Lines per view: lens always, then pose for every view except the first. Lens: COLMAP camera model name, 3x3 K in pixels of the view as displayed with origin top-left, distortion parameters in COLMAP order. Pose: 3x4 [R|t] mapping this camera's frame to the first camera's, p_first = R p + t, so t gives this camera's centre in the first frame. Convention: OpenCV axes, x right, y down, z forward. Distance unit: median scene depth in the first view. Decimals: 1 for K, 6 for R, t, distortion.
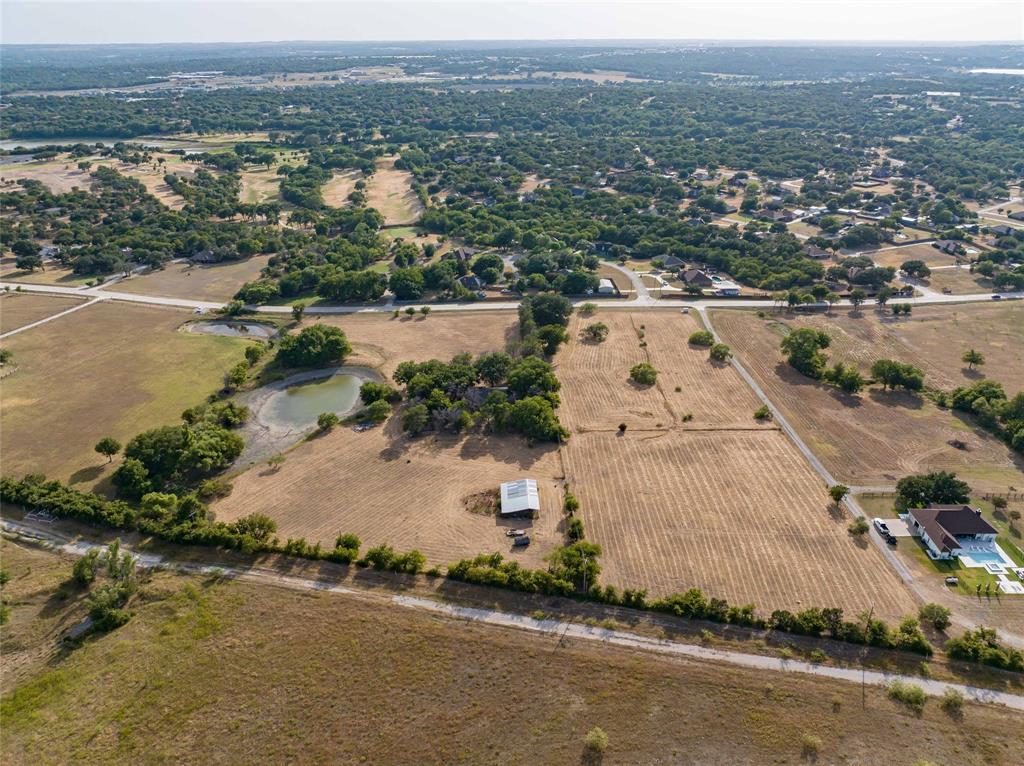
lens RADIAL K [[722.5, 0, 520.2], [0, 722.5, 376.2], [0, 0, 1]] dist [-0.045157, 0.016771]
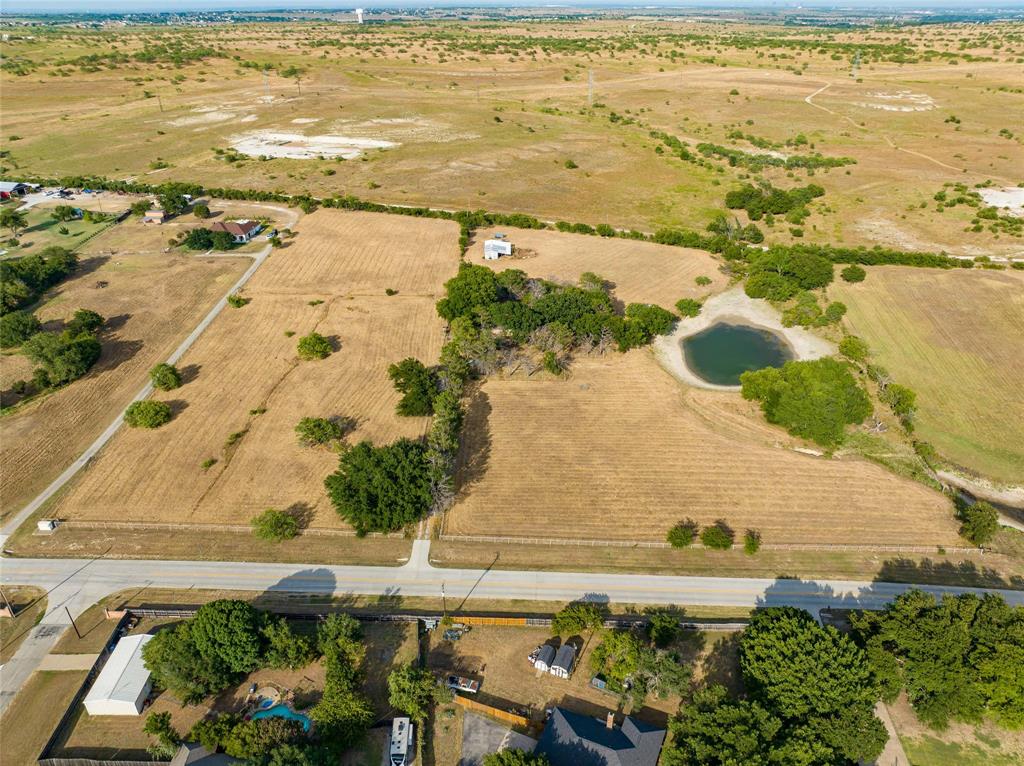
lens RADIAL K [[722.5, 0, 515.5], [0, 722.5, 383.9], [0, 0, 1]] dist [-0.045157, 0.016771]
pose [[-0.999118, -0.016281, 0.038706, -0.098759], [0.021685, 0.589296, 0.807626, -0.846556], [-0.035958, 0.807753, -0.588423, 2.124528]]
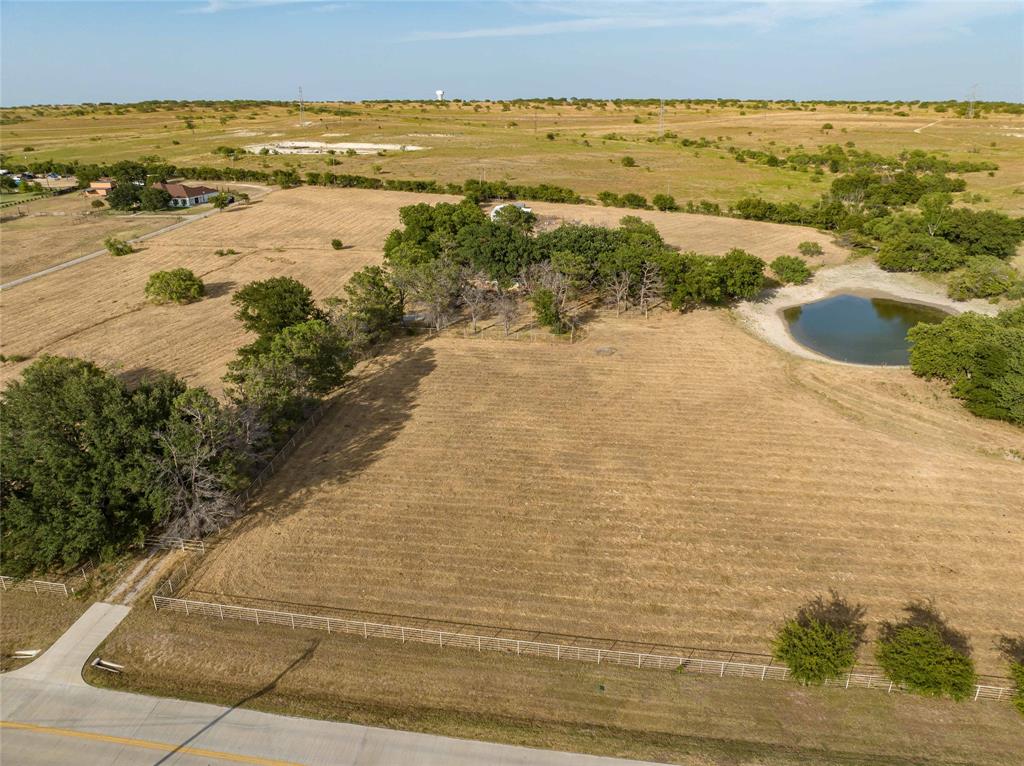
lens RADIAL K [[722.5, 0, 515.2], [0, 722.5, 381.3], [0, 0, 1]] dist [-0.045157, 0.016771]
pose [[-0.988687, -0.050209, 0.141343, -0.167667], [0.067928, 0.690272, 0.720354, -0.411325], [-0.133734, 0.721806, -0.679052, 1.928952]]
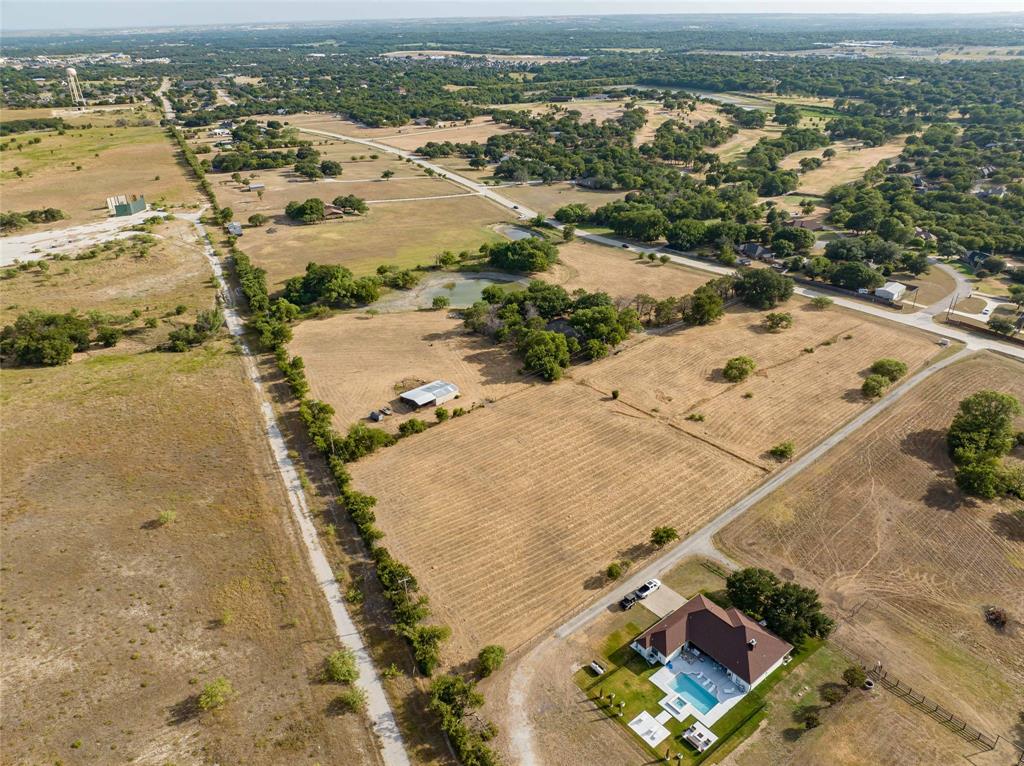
lens RADIAL K [[722.5, 0, 516.1], [0, 722.5, 382.4], [0, 0, 1]] dist [-0.045157, 0.016771]
pose [[0.646373, 0.344133, -0.681010, 0.830232], [-0.316482, 0.933039, 0.171105, -0.071720], [0.694292, 0.104930, 0.712003, 0.344182]]
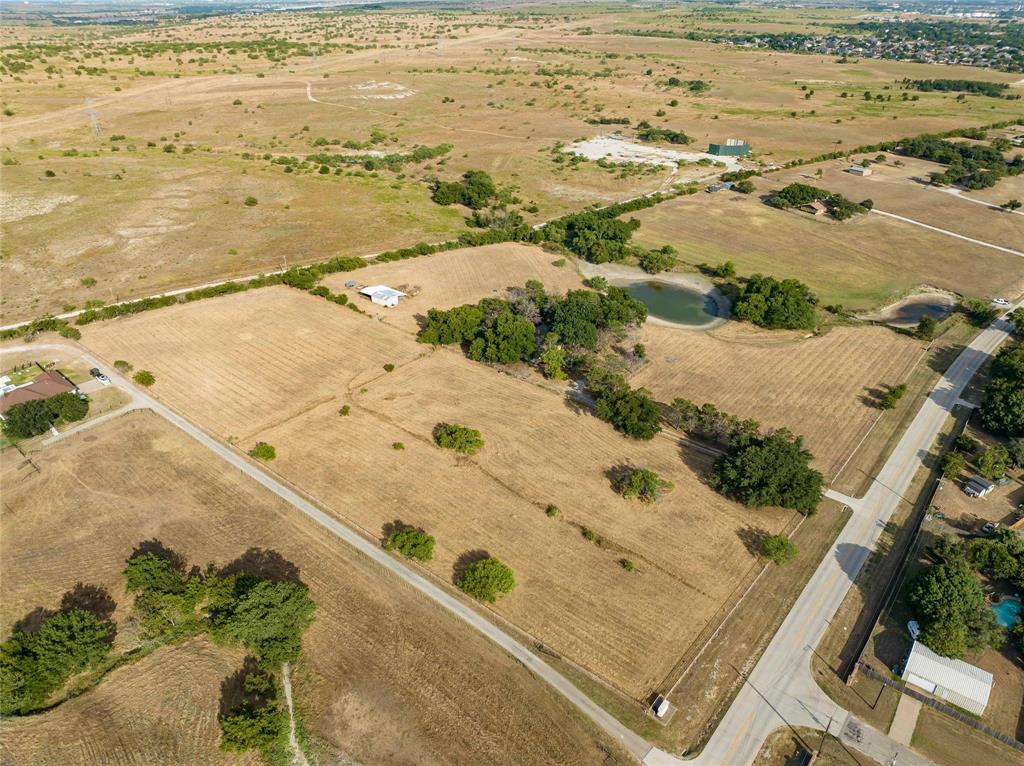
lens RADIAL K [[722.5, 0, 516.9], [0, 722.5, 386.4], [0, 0, 1]] dist [-0.045157, 0.016771]
pose [[-0.647671, 0.378013, -0.661535, 0.805157], [-0.322054, 0.651049, 0.687325, -0.731481], [0.690510, 0.658210, -0.299925, 1.739656]]
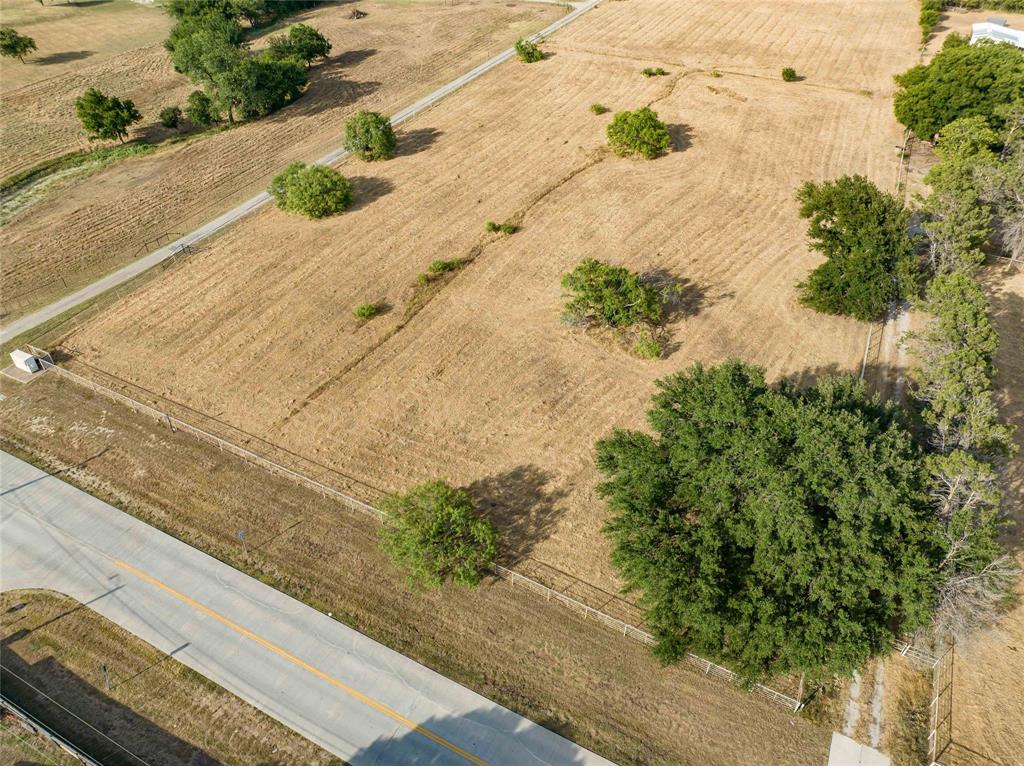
lens RADIAL K [[722.5, 0, 514.6], [0, 722.5, 381.4], [0, 0, 1]] dist [-0.045157, 0.016771]
pose [[-0.880378, -0.293064, 0.372892, 0.066758], [0.205388, 0.473101, 0.856733, -0.419333], [-0.427494, 0.830836, -0.356316, 1.854588]]
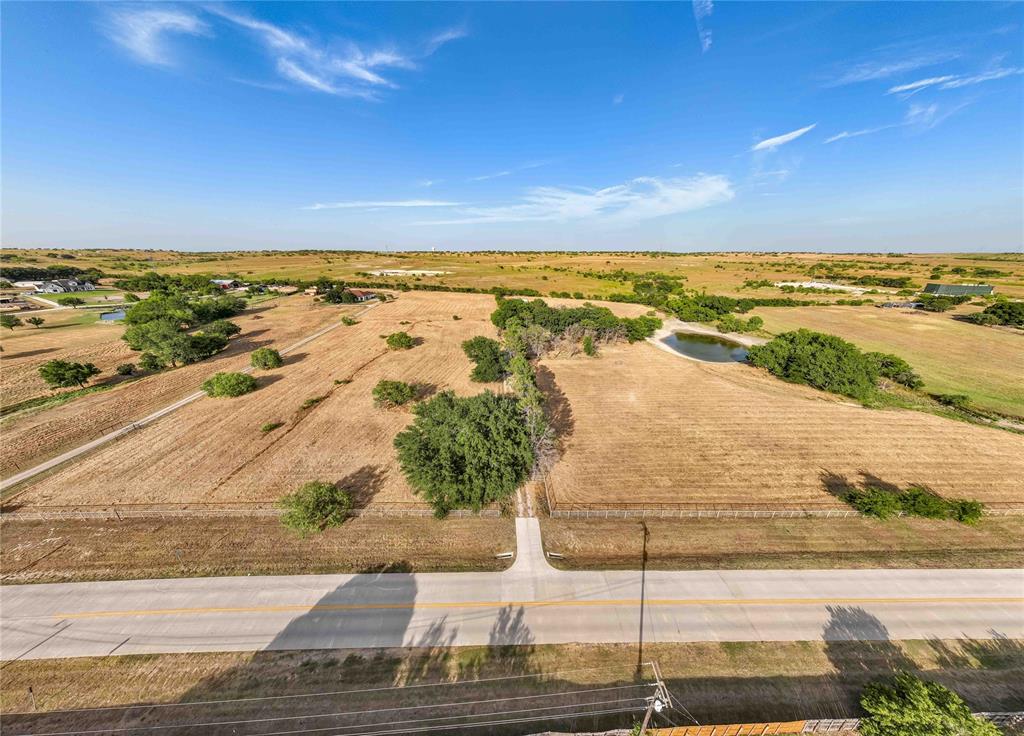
lens RADIAL K [[299.2, 0, 512.5], [0, 299.2, 367.0], [0, 0, 1]] dist [0.003758, -0.000310]
pose [[-0.999942, 0.004511, -0.009829, 0.034028], [-0.003965, 0.692608, 0.721303, -0.399283], [0.010061, 0.721300, -0.692550, 1.897516]]
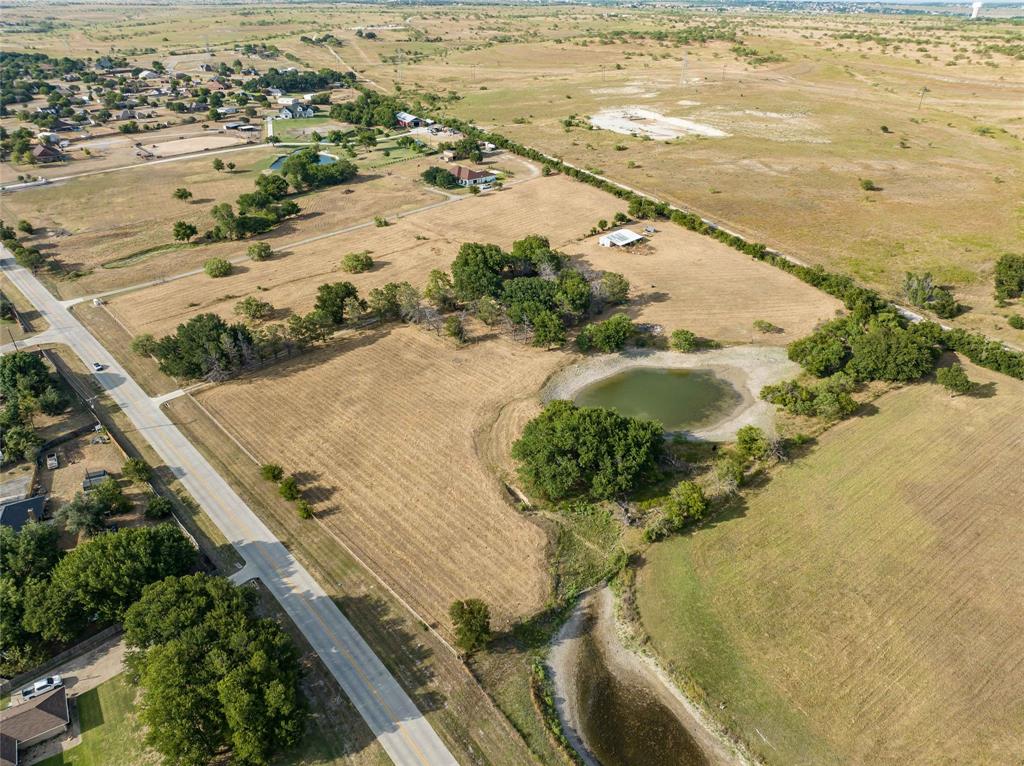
lens RADIAL K [[722.5, 0, 512.0], [0, 722.5, 381.8], [0, 0, 1]] dist [-0.045157, 0.016771]
pose [[-0.668347, -0.359356, 0.651287, -0.883236], [0.319059, 0.652436, 0.687407, -0.683122], [-0.671947, 0.667226, -0.321398, 1.827751]]
